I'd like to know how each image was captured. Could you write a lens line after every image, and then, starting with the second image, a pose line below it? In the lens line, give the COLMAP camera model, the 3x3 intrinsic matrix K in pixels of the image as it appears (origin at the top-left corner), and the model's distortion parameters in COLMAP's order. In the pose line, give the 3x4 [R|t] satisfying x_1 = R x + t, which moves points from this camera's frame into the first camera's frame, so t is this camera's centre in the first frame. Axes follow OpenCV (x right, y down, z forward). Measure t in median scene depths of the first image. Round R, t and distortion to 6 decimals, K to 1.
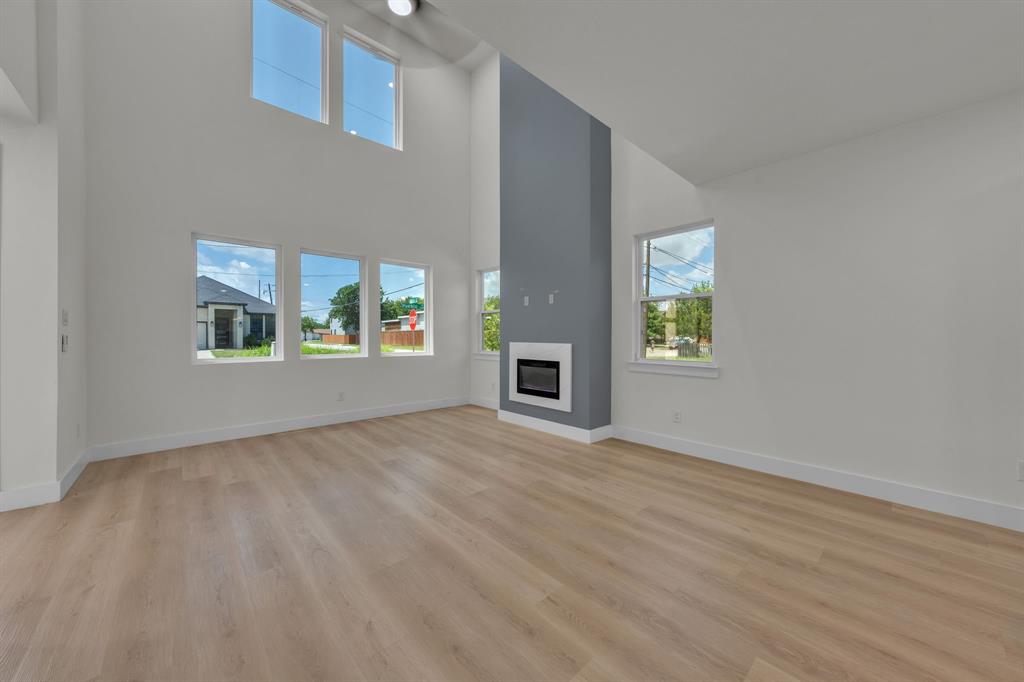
lens RADIAL K [[363.4, 0, 514.3], [0, 363.4, 337.8], [0, 0, 1]] dist [-0.000283, -0.000153]
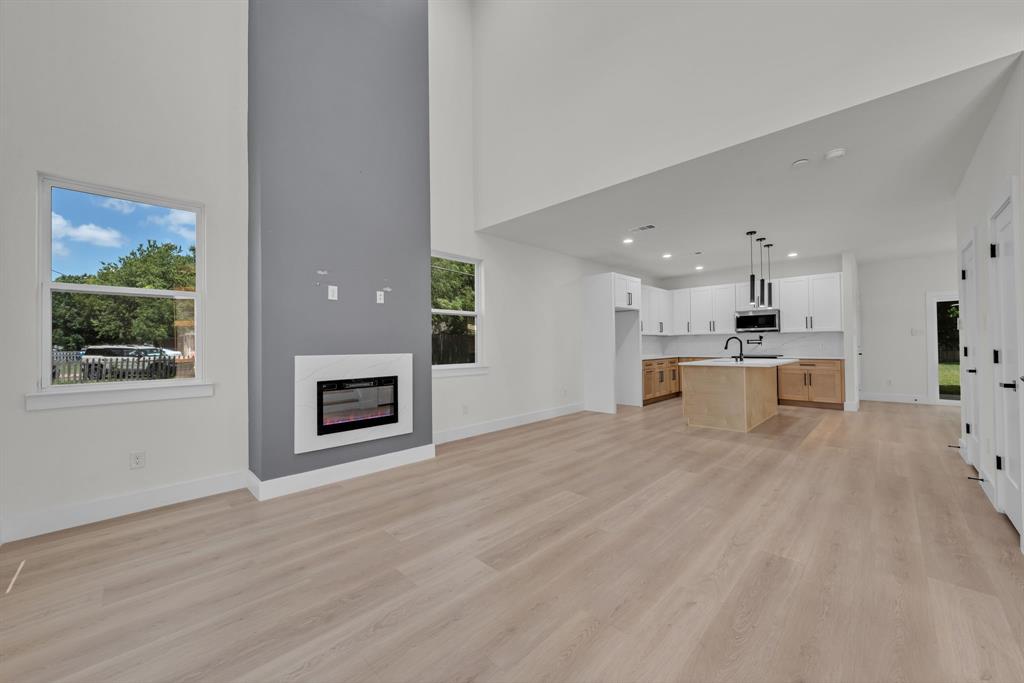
lens RADIAL K [[357.3, 0, 533.1], [0, 357.3, 341.0], [0, 0, 1]] dist [0.007171, 0.000146]
pose [[-0.042878, 0.007431, 0.999053, -0.847842], [0.011199, 0.999913, -0.006957, -0.005081], [-0.999018, 0.010890, -0.042957, 0.882102]]
